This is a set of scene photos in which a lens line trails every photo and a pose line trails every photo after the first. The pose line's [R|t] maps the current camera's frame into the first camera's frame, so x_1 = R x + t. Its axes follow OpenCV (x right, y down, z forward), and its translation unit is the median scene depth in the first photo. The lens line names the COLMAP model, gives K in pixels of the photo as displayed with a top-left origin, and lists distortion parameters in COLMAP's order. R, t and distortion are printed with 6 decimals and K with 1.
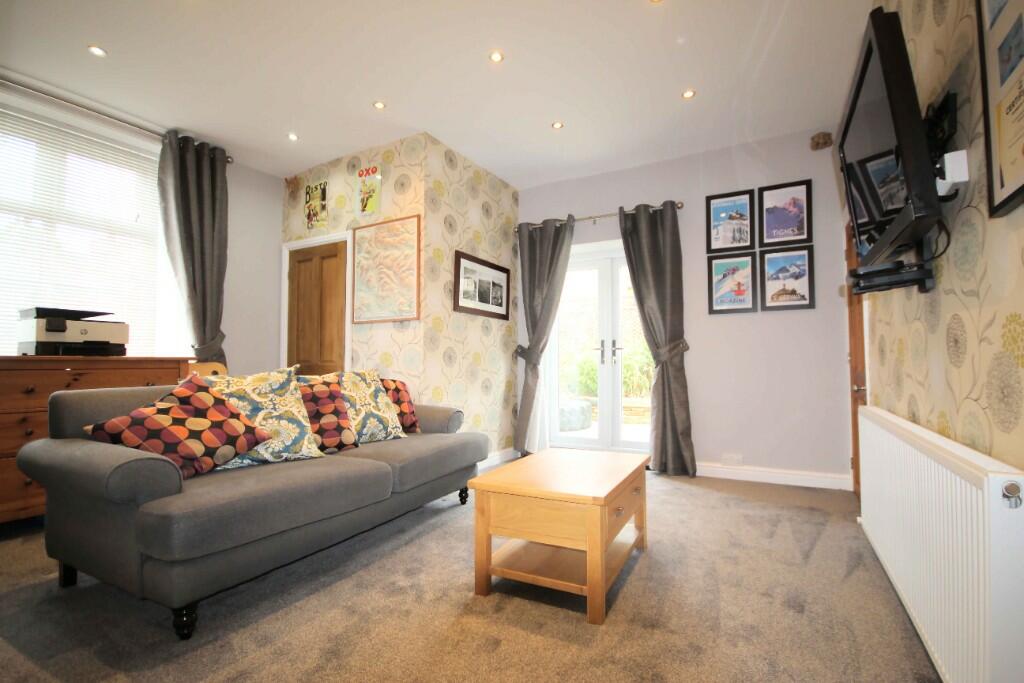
lens RADIAL K [[473.4, 0, 512.0], [0, 473.4, 341.5], [0, 0, 1]] dist [0.000739, -0.000007]
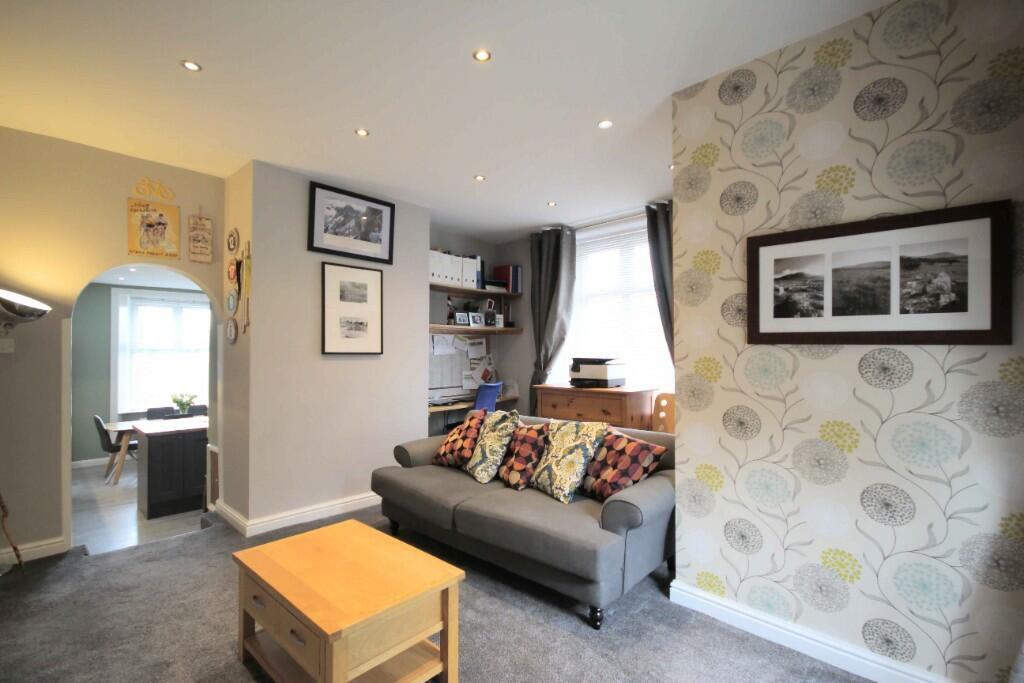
lens RADIAL K [[473.4, 0, 512.0], [0, 473.4, 341.5], [0, 0, 1]] dist [0.000739, -0.000007]
pose [[-0.251115, -0.017098, -0.967806, 0.477225], [0.046062, 0.998500, -0.029592, -0.059251], [0.966861, -0.052010, -0.249950, 0.807943]]
